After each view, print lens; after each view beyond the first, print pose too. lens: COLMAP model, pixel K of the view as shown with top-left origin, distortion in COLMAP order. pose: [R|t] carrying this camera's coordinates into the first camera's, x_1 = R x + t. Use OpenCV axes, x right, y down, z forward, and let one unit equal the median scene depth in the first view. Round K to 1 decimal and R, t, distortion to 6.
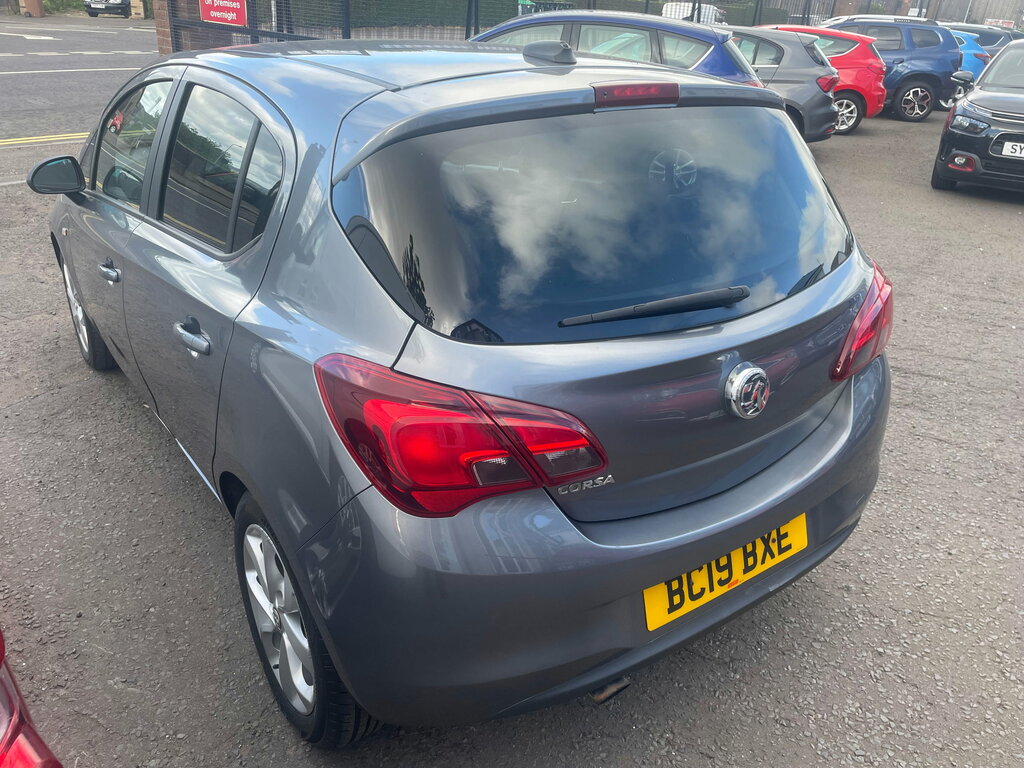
lens RADIAL K [[728.9, 0, 508.1], [0, 728.9, 382.0], [0, 0, 1]] dist [0.018682, -0.023680]
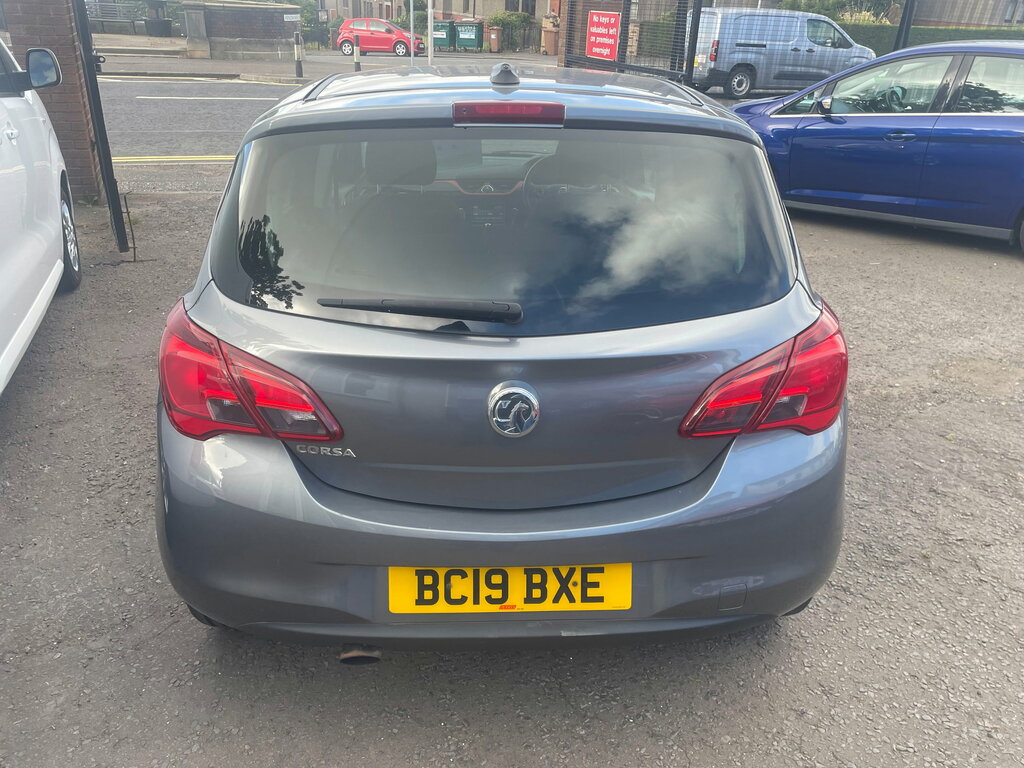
lens RADIAL K [[710.2, 0, 512.0], [0, 710.2, 384.0], [0, 0, 1]] dist [0.097761, -0.136538]
pose [[0.854129, 0.204160, -0.478312, 0.716823], [-0.219784, 0.975258, 0.023803, -0.040519], [0.471337, 0.084794, 0.877867, 0.135800]]
